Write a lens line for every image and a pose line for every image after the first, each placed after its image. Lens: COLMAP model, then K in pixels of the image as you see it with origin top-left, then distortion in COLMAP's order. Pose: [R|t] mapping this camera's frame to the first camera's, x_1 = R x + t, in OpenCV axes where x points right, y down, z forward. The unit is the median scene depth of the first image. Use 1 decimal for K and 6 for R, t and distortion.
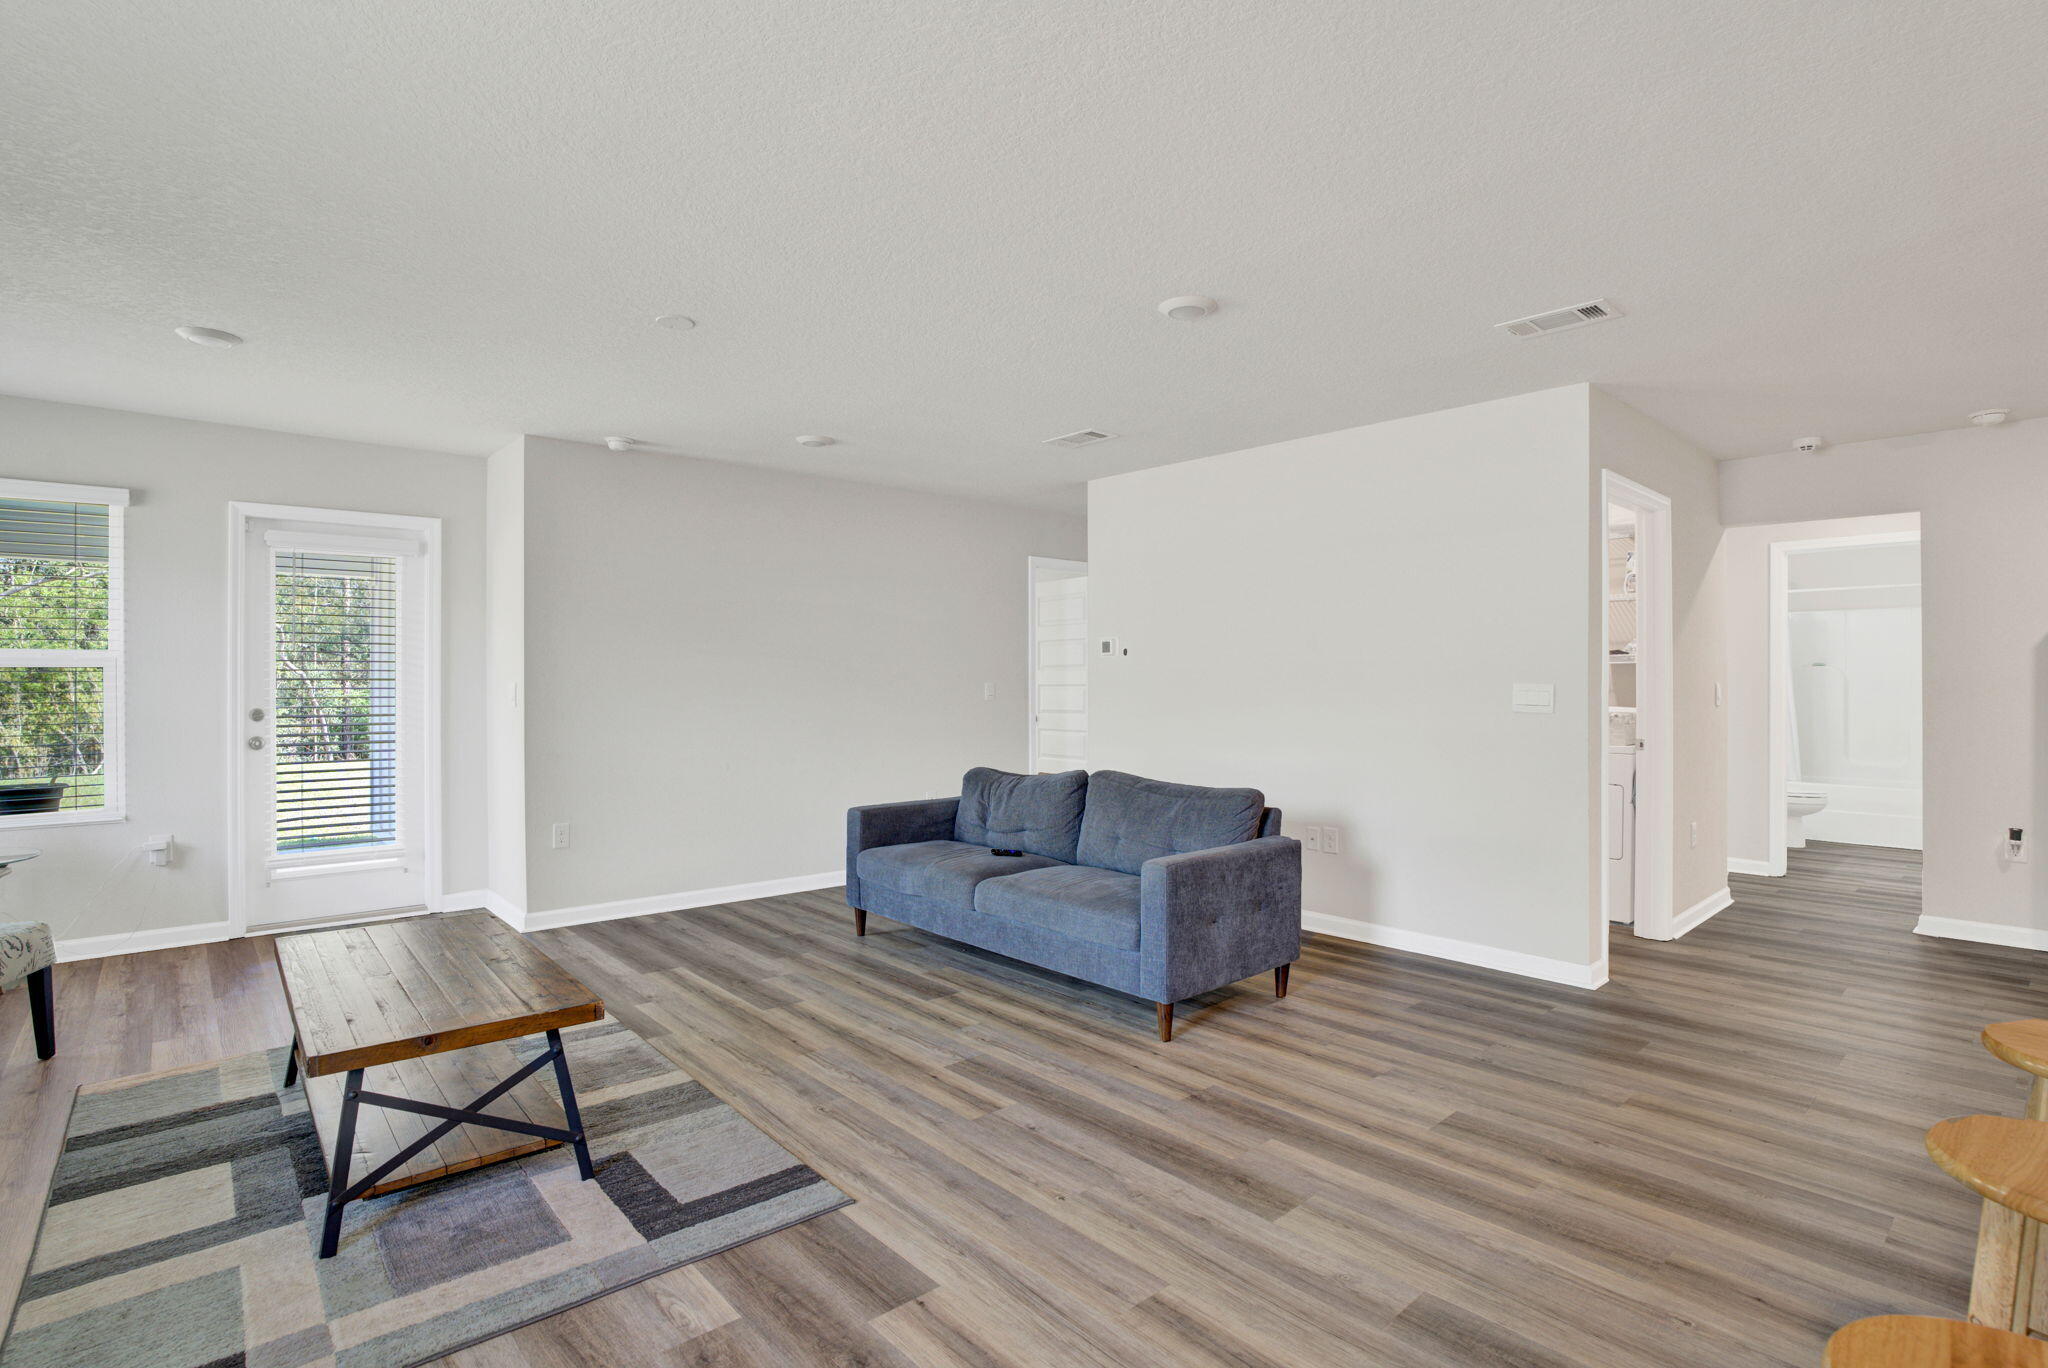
lens RADIAL K [[986.5, 0, 1029.5], [0, 986.5, 686.9], [0, 0, 1]] dist [-0.042991, -0.000036]
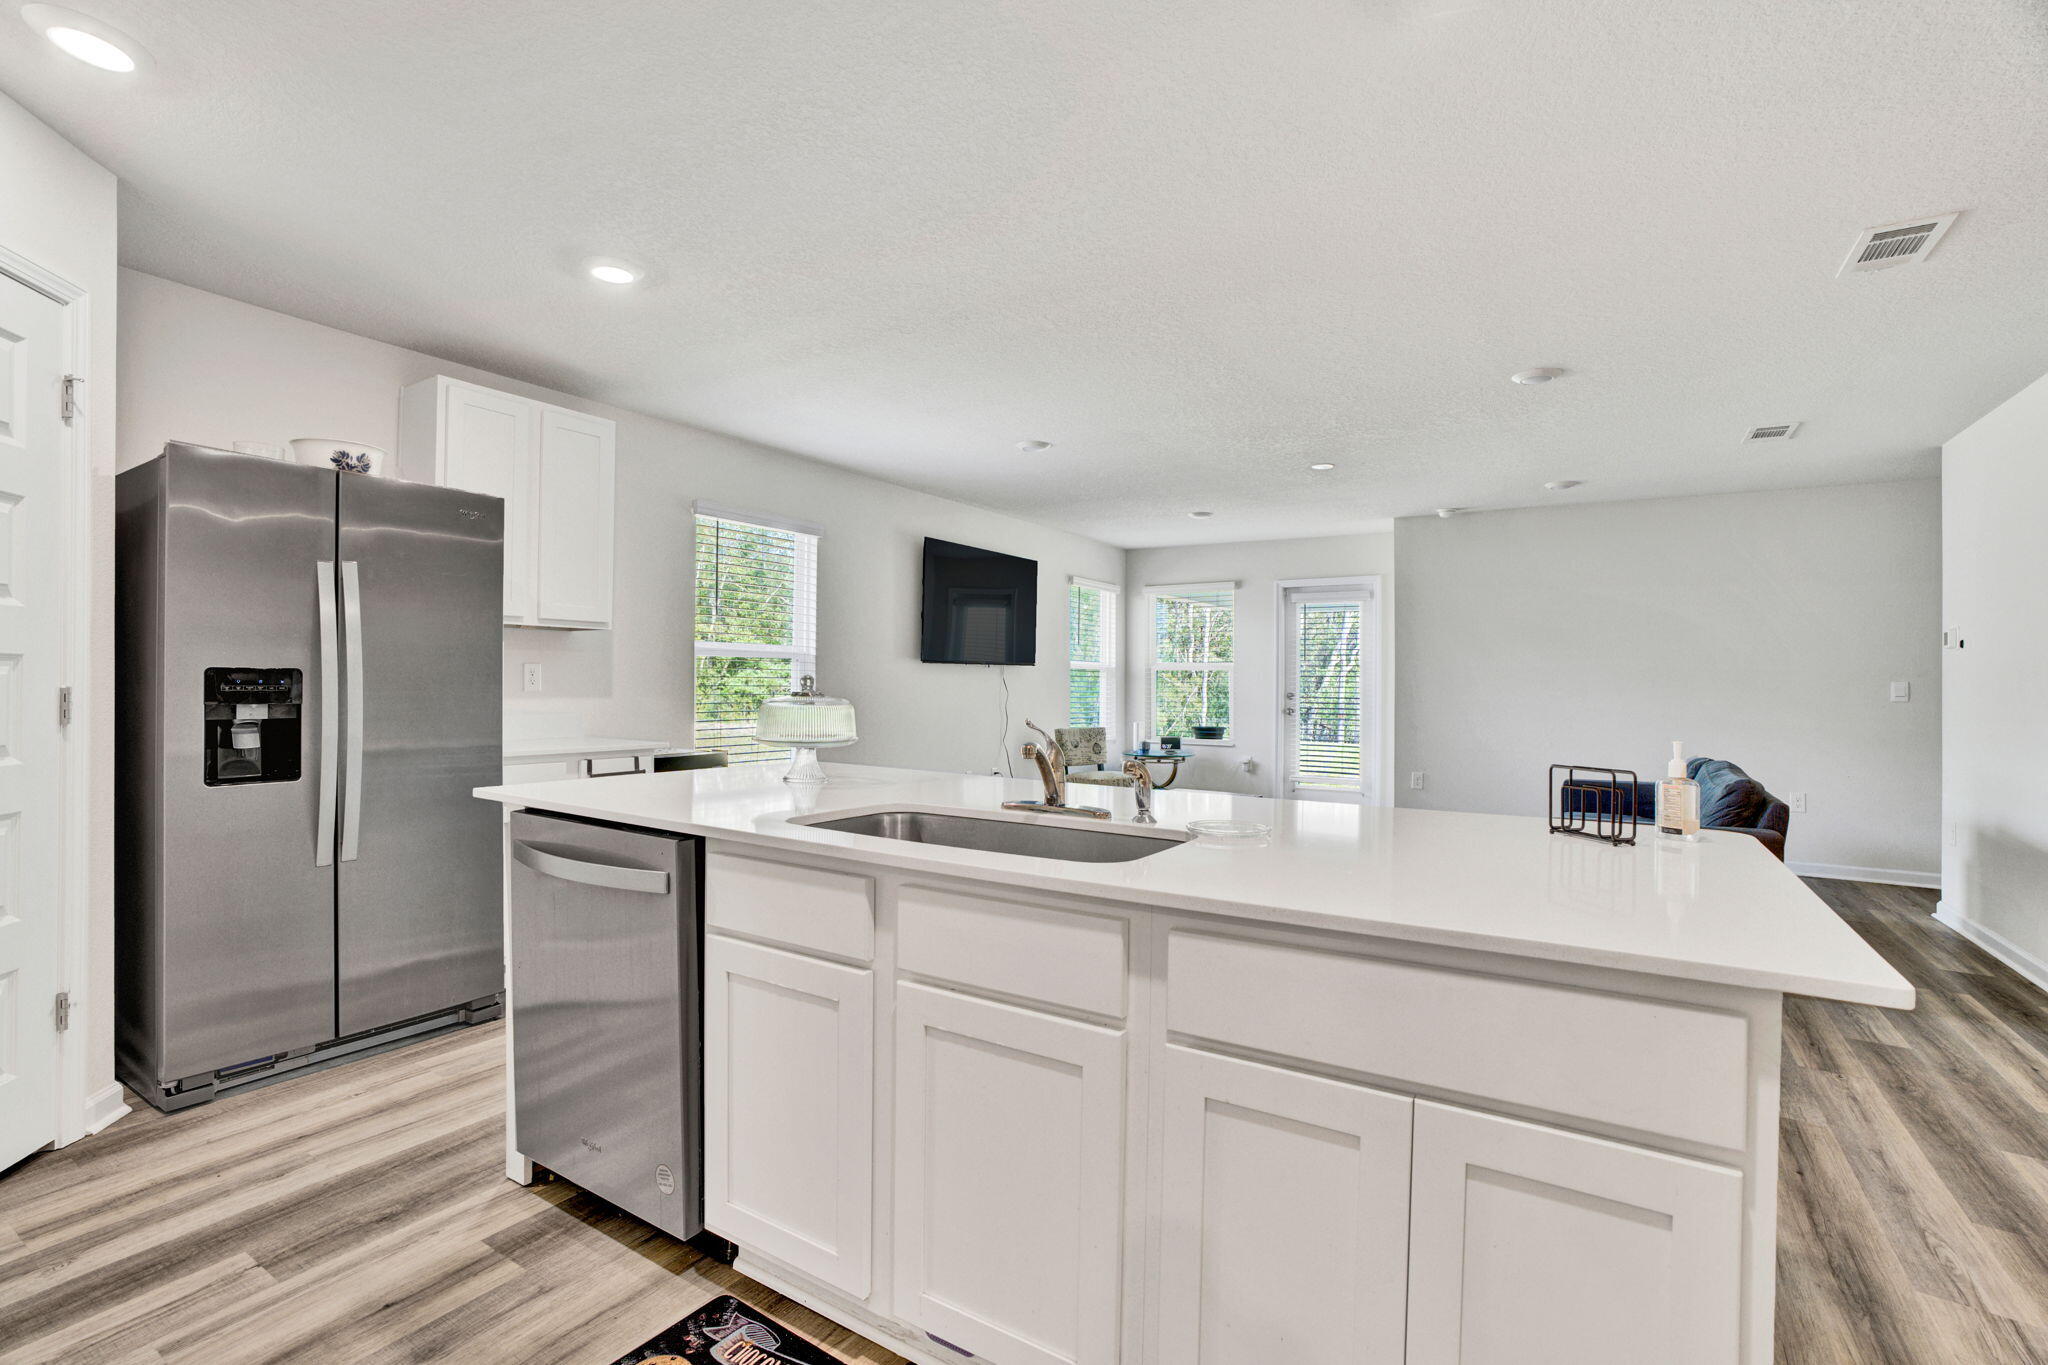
lens RADIAL K [[930.7, 0, 1022.2], [0, 930.7, 681.9], [0, 0, 1]] dist [-0.003196, 0.005383]
pose [[0.279977, 0.002937, -0.960002, 0.828552], [-0.010075, 0.999949, 0.000121, 0.008656], [0.959954, 0.009639, 0.279992, 0.014129]]
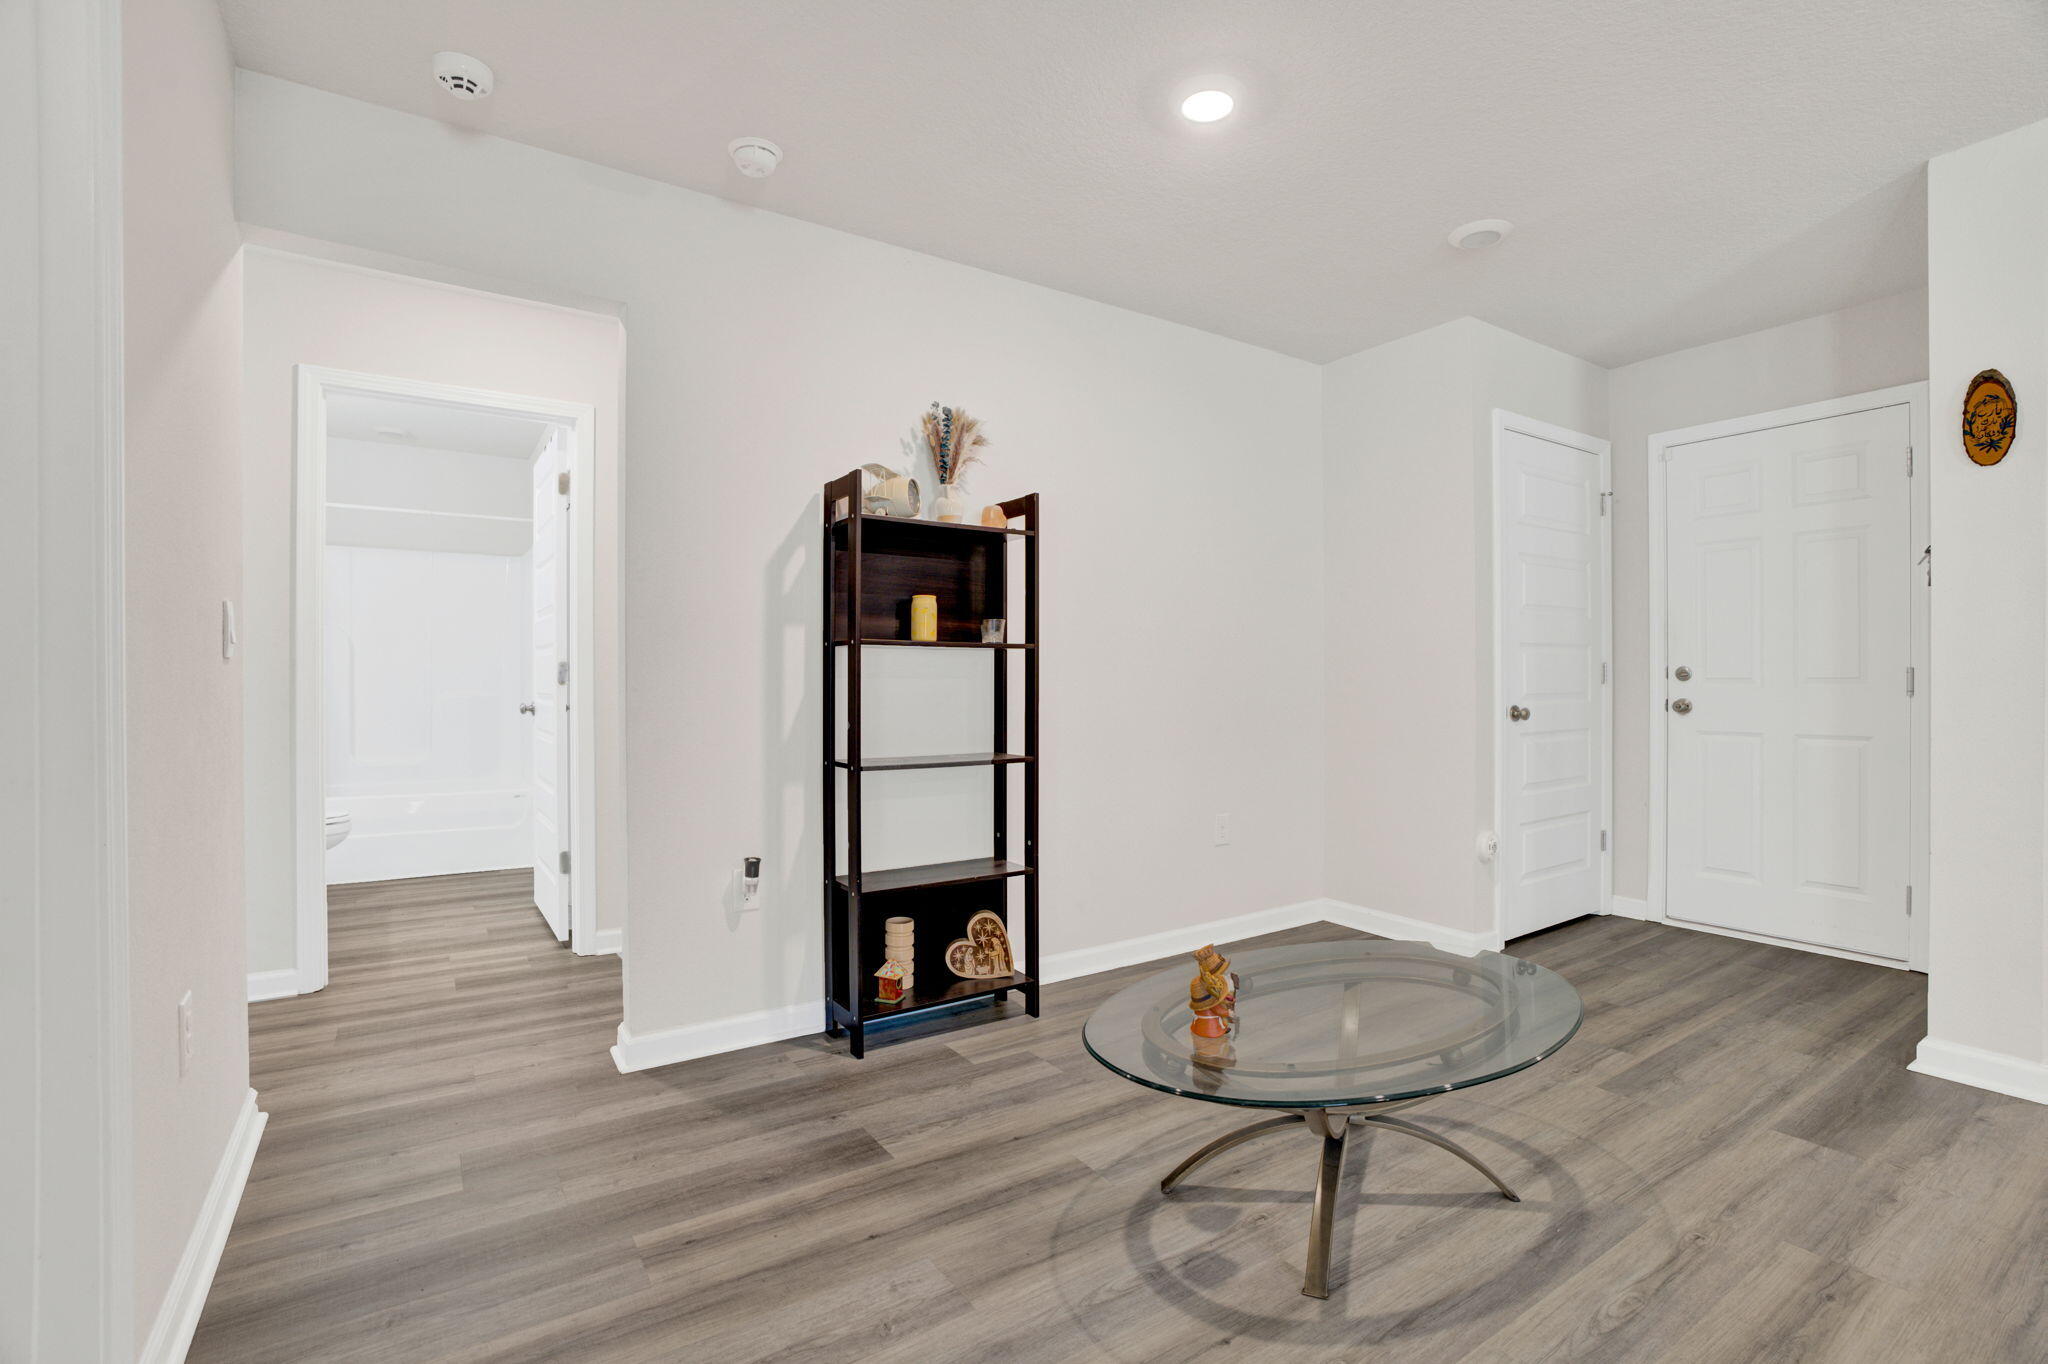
lens RADIAL K [[893.0, 0, 930.0], [0, 893.0, 685.4], [0, 0, 1]] dist [0.000028, -0.000112]
pose [[0.182832, -0.002044, 0.983142, 0.469412], [0.001395, 0.999997, 0.001820, 0.032285], [-0.983143, 0.001038, 0.182834, 0.755382]]
